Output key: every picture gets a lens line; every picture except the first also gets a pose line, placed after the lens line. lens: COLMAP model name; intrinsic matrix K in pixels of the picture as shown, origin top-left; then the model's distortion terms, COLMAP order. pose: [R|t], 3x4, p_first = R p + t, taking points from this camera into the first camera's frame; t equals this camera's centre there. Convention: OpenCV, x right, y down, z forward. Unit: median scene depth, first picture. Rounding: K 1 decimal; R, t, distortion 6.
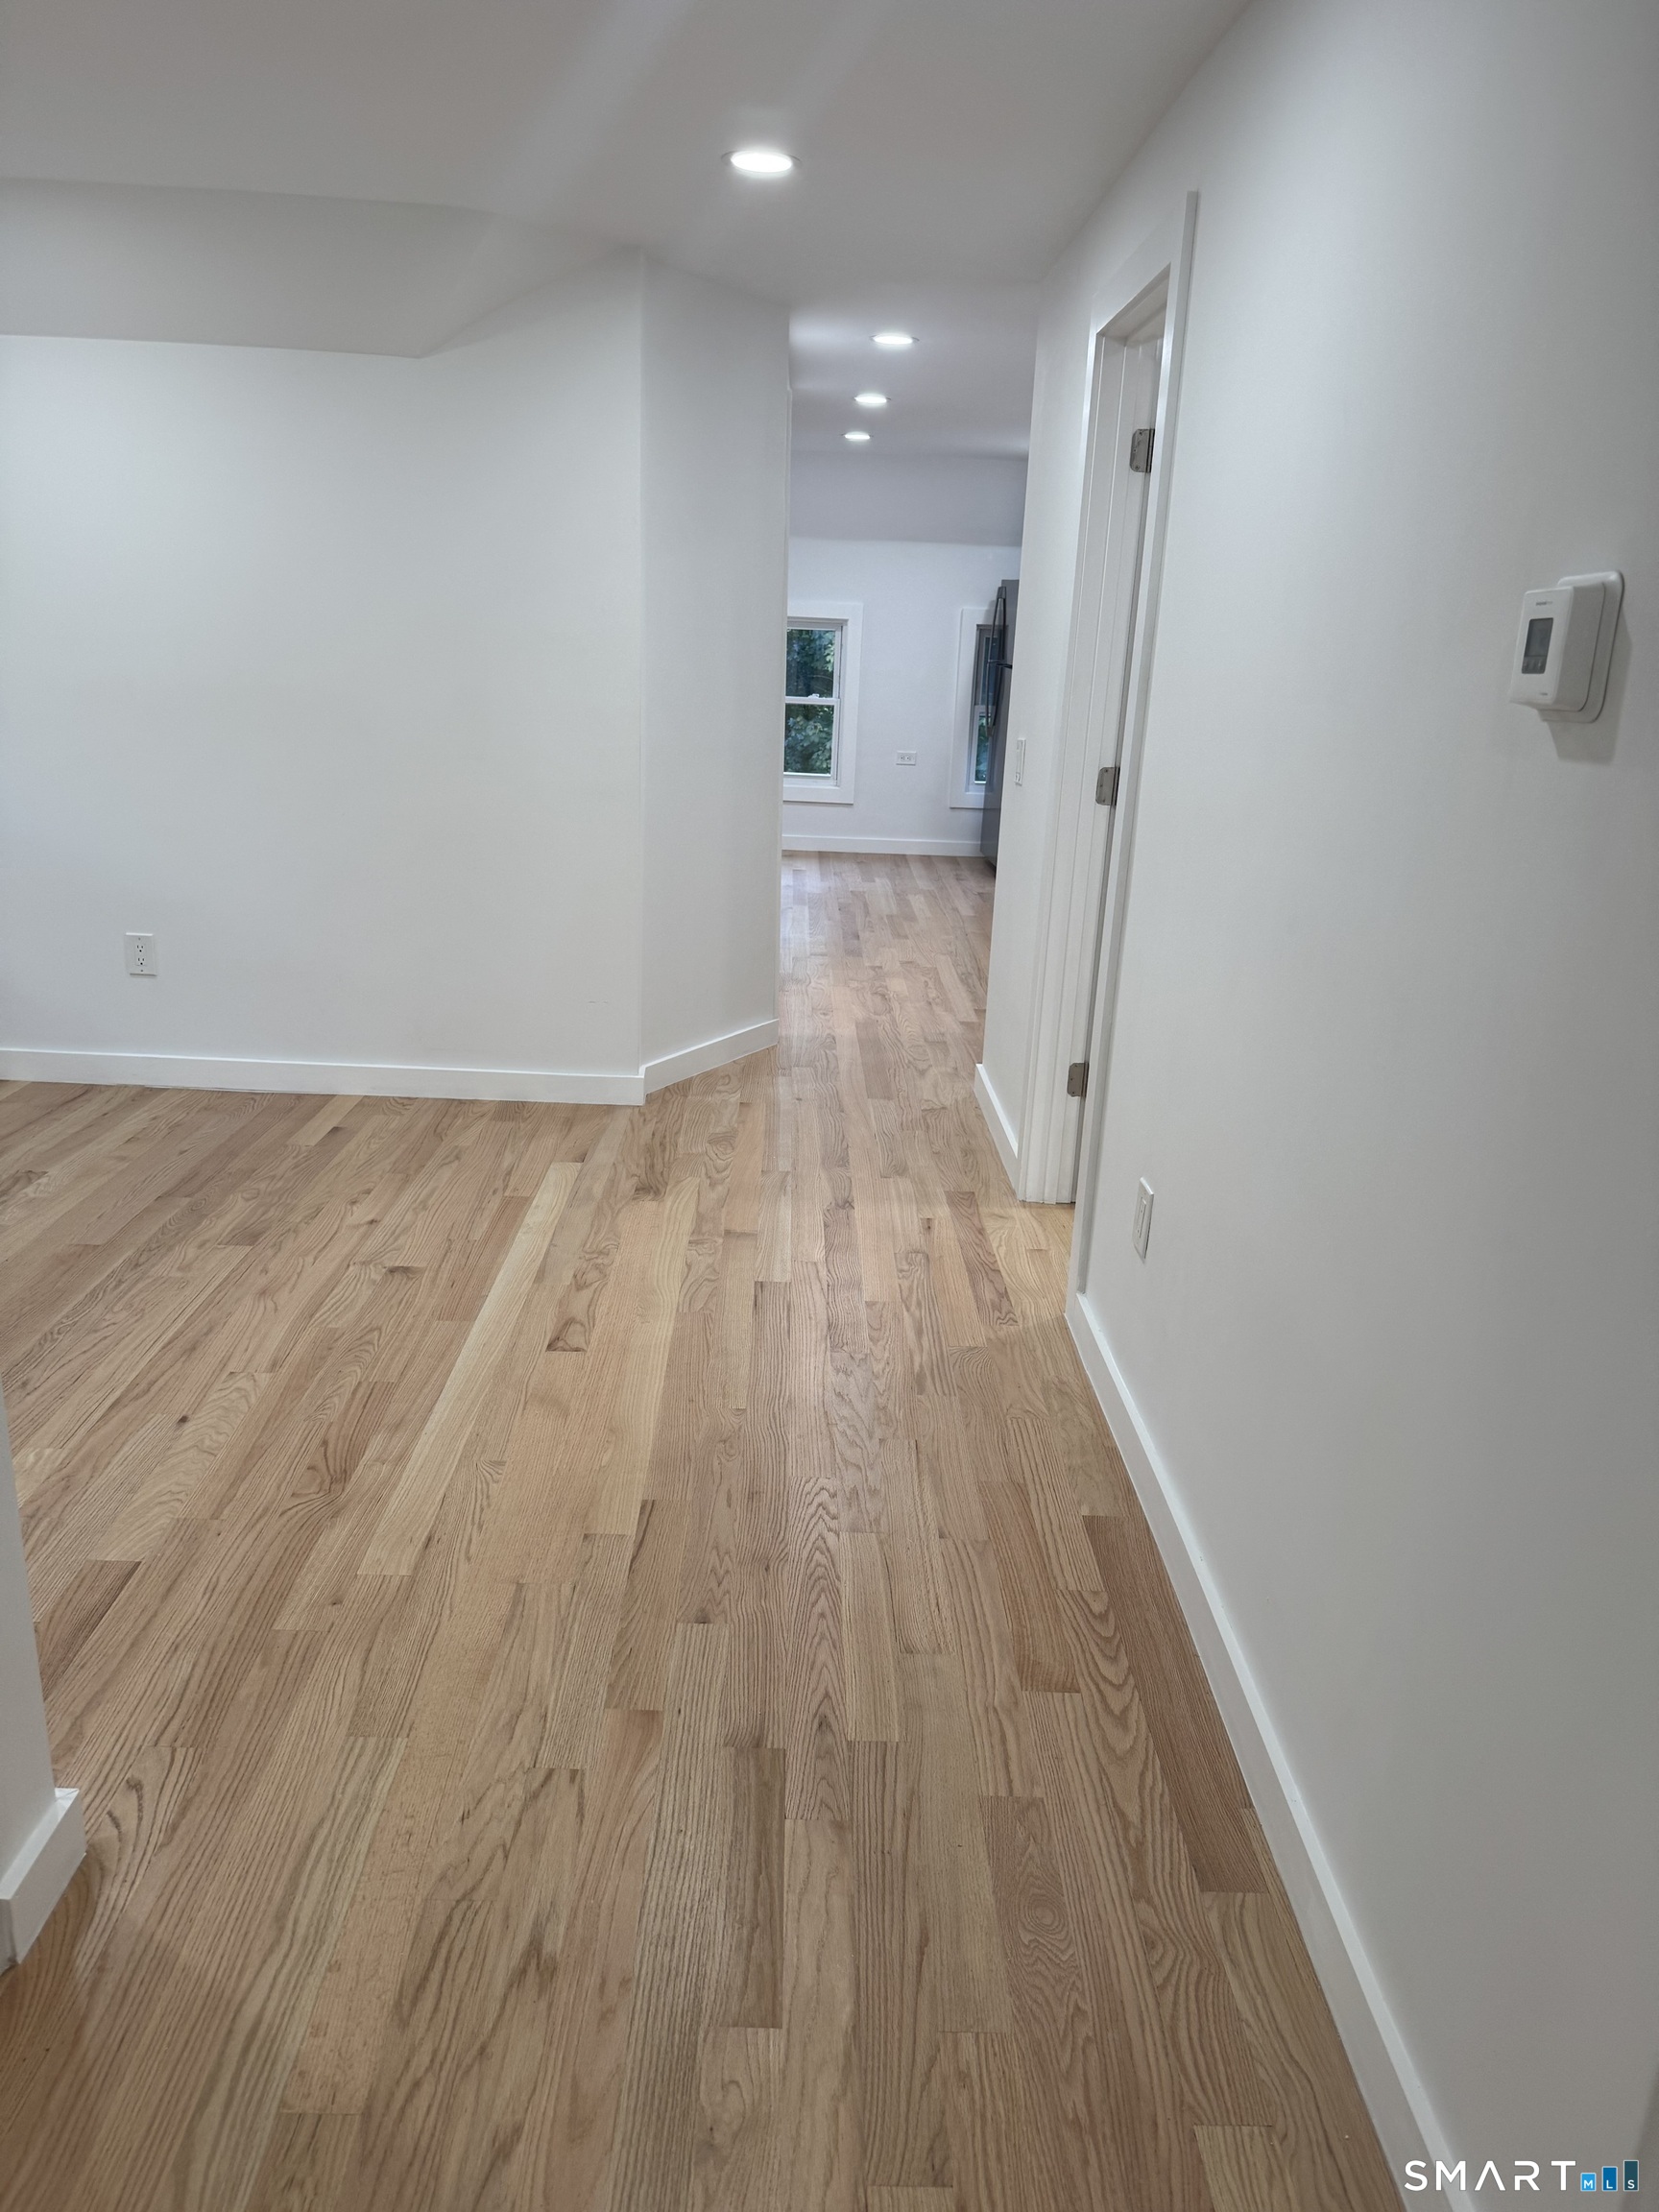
lens RADIAL K [[1574.7, 0, 837.4], [0, 1574.7, 1118.6], [0, 0, 1]] dist [0.092124, -0.128827]
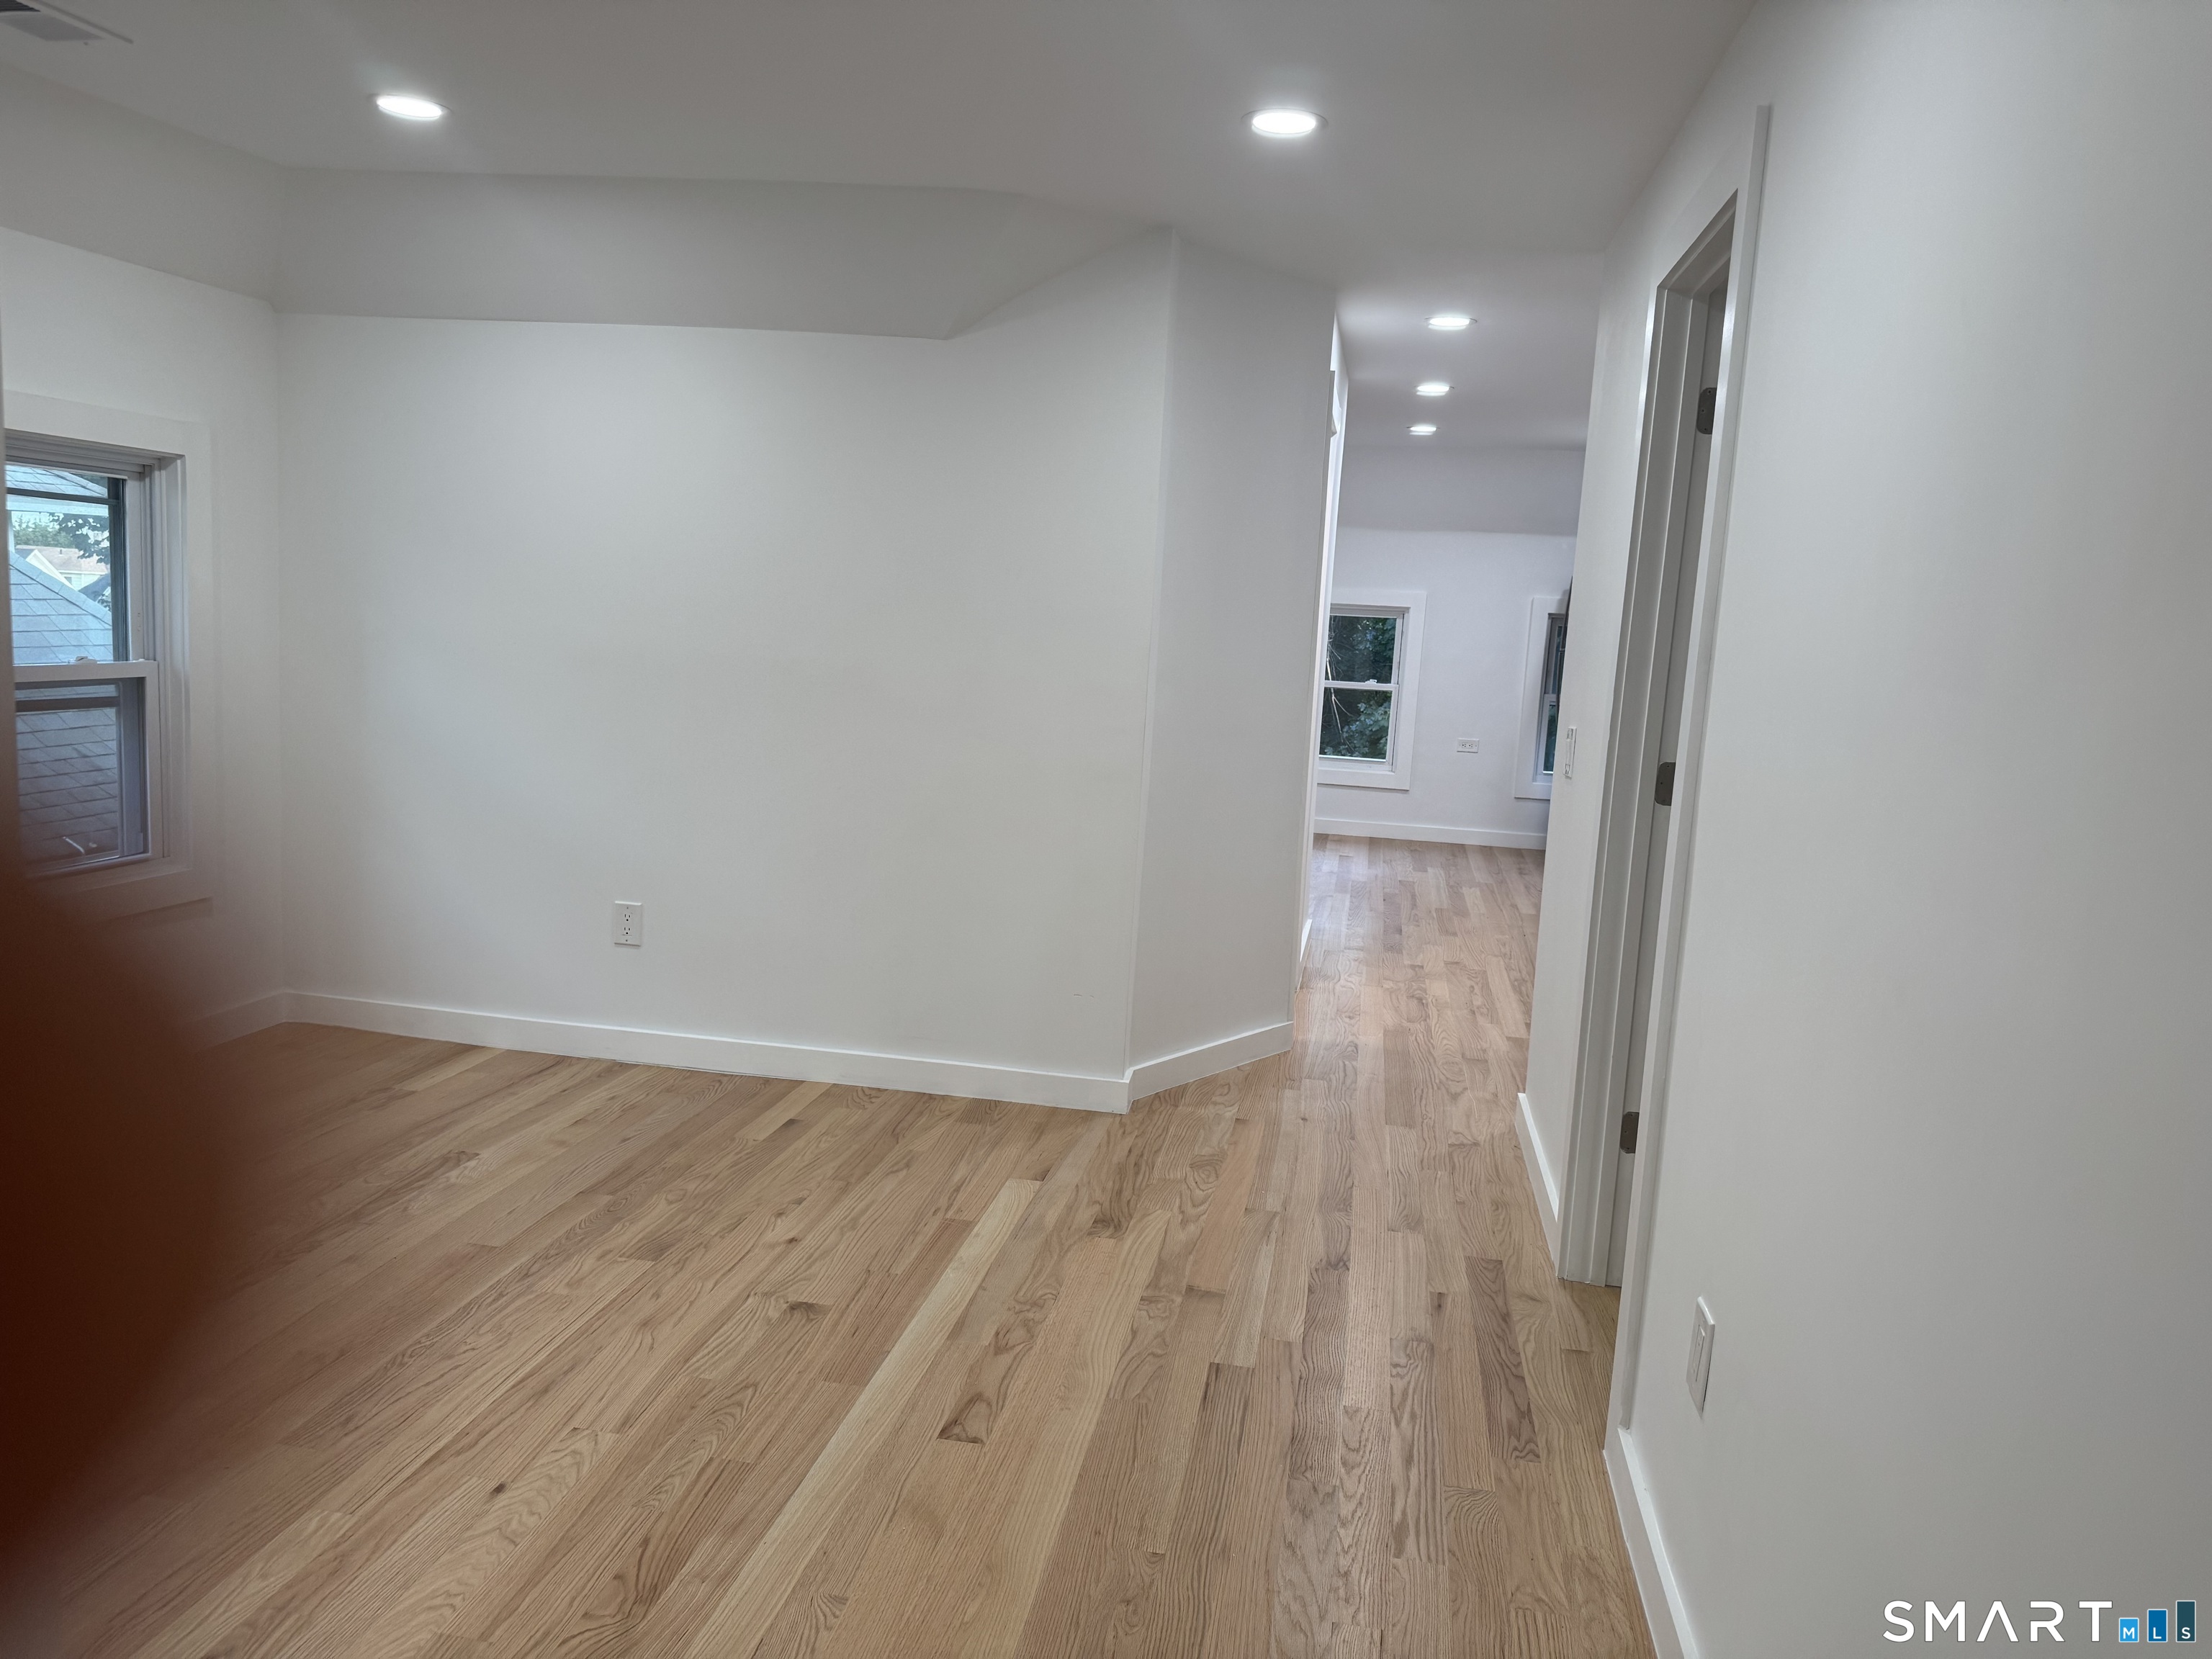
lens RADIAL K [[1574.7, 0, 1108.7], [0, 1574.7, 812.7], [0, 0, 1]] dist [0.092124, -0.128827]
pose [[0.980894, 0.035667, -0.191245, 0.038352], [-0.068922, 0.983001, -0.170172, -0.028718], [0.181925, 0.180102, 0.966678, 0.124573]]
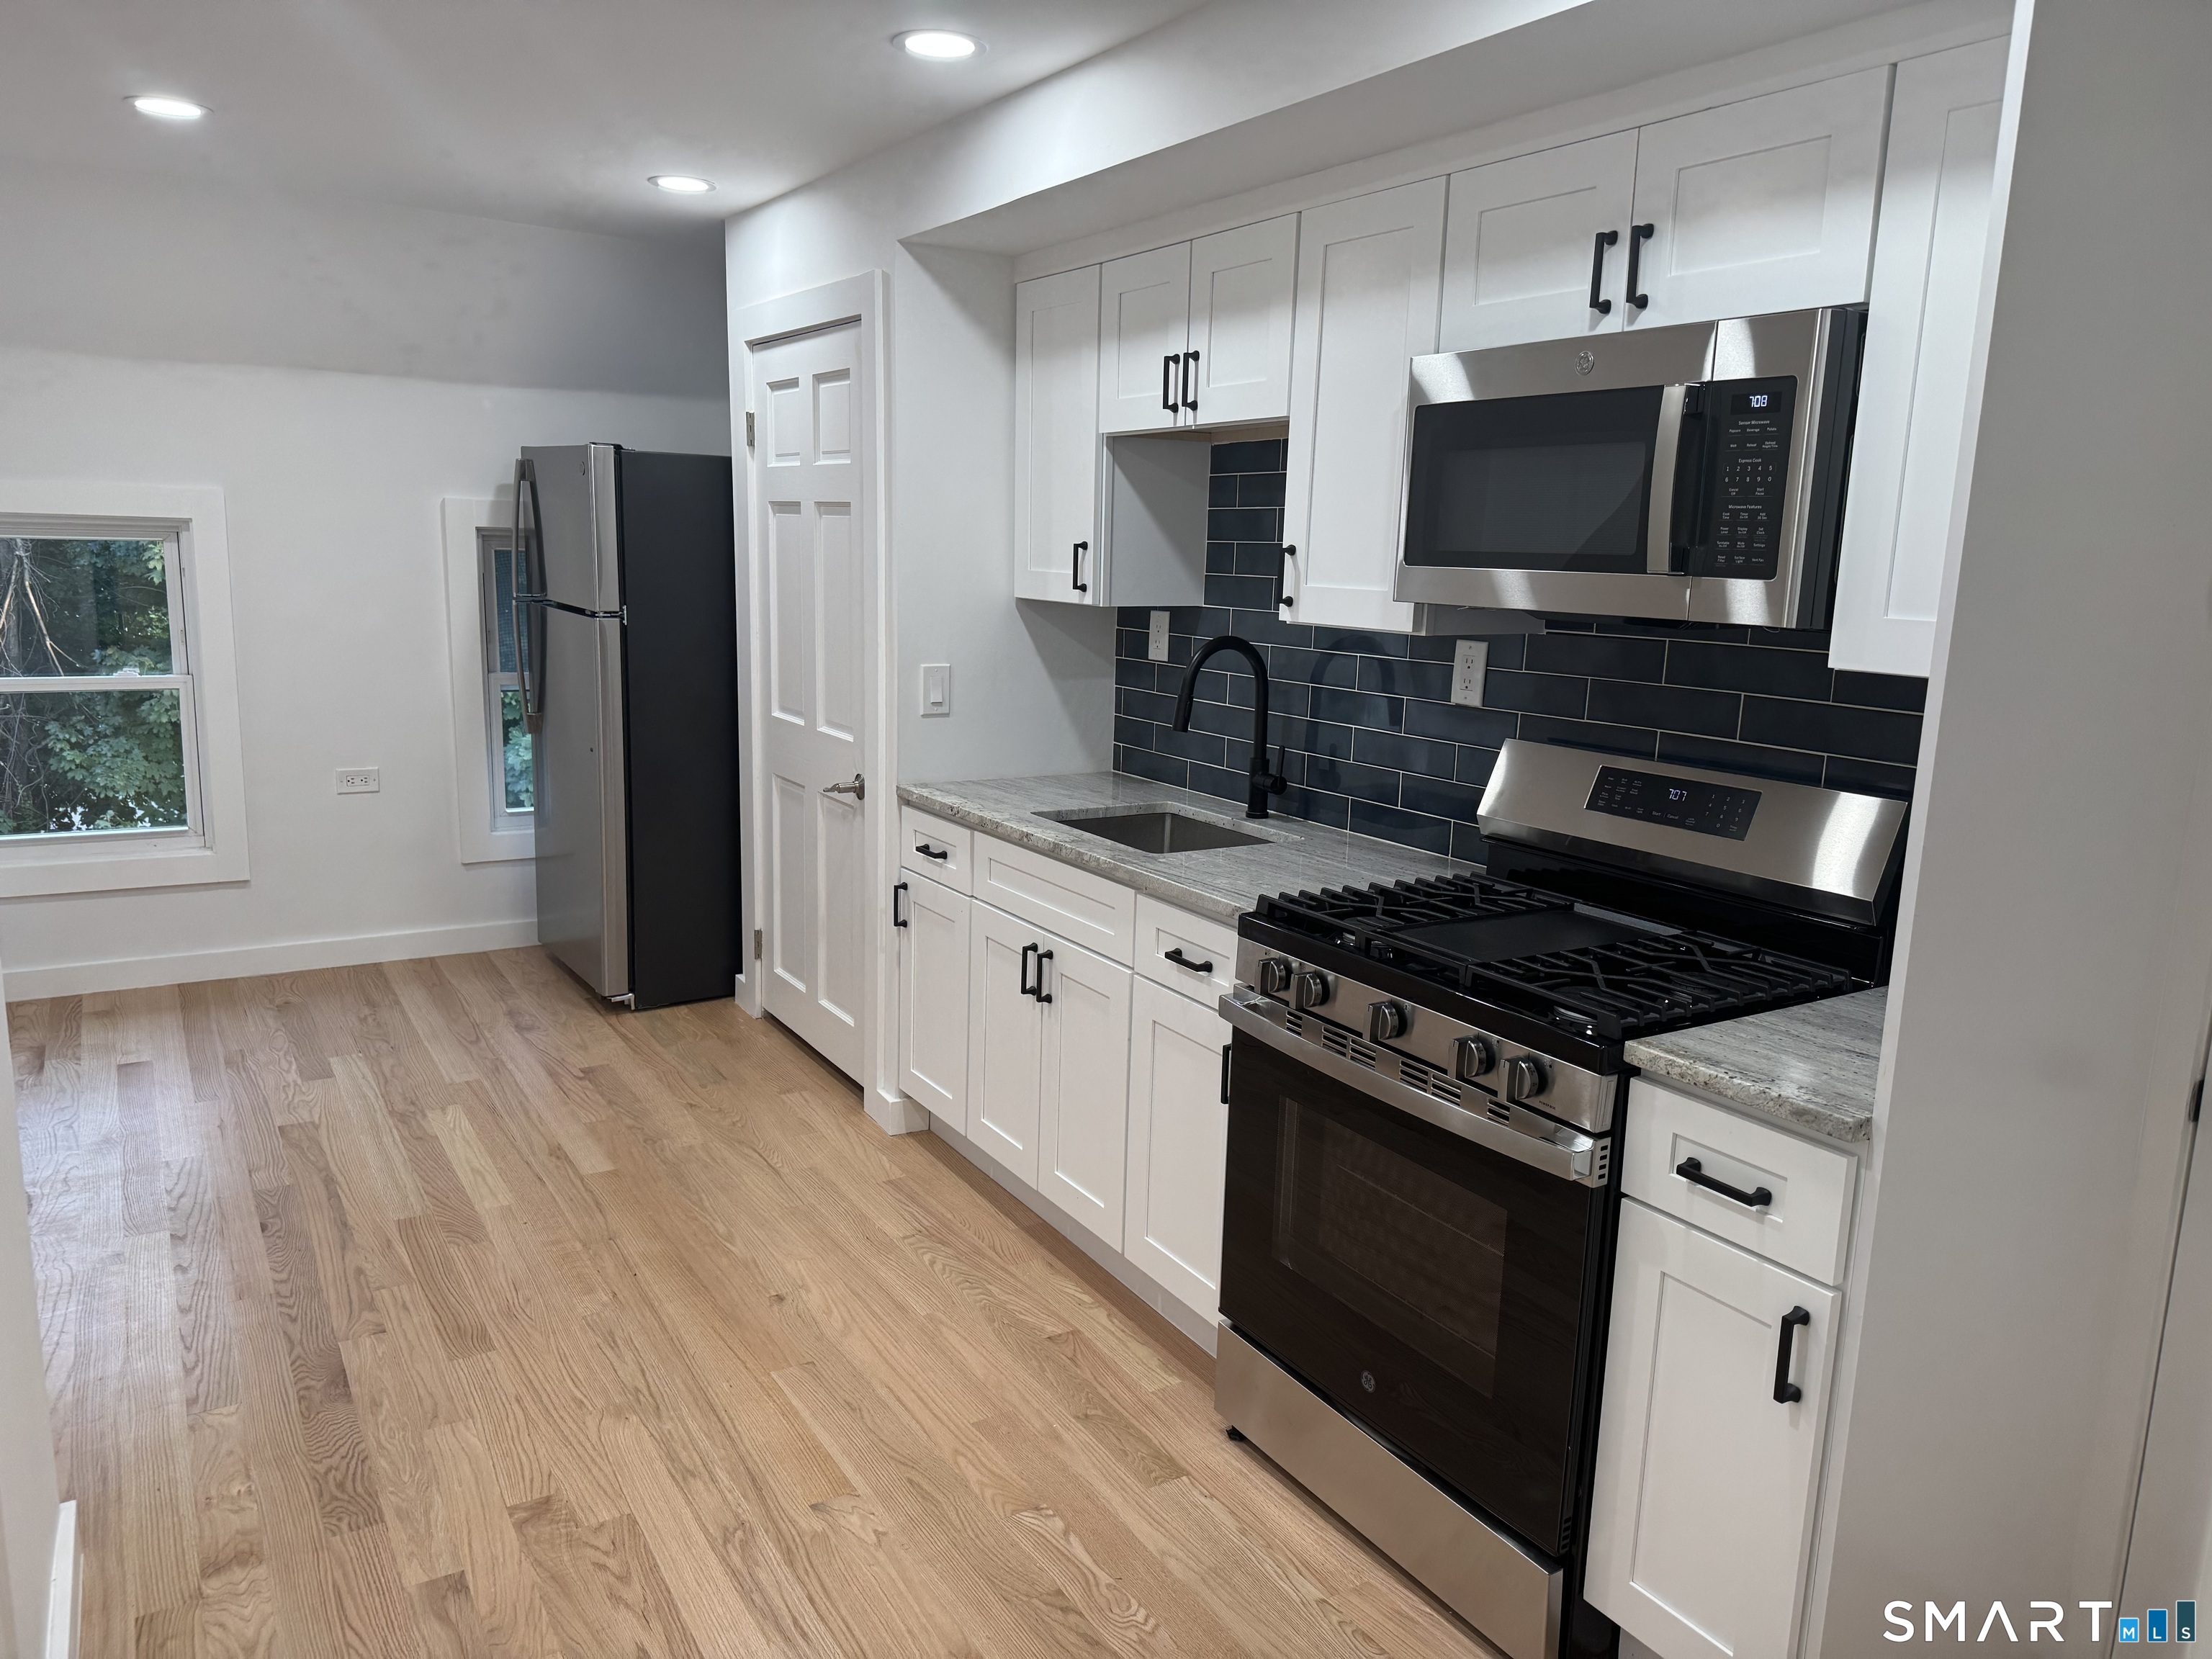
lens RADIAL K [[1574.7, 0, 1126.7], [0, 1574.7, 835.3], [0, 0, 1]] dist [0.092124, -0.128827]
pose [[0.860569, -0.111183, 0.497051, -0.002471], [0.156258, 0.986456, -0.049881, -0.376211], [-0.484773, 0.120594, 0.866287, 1.126410]]
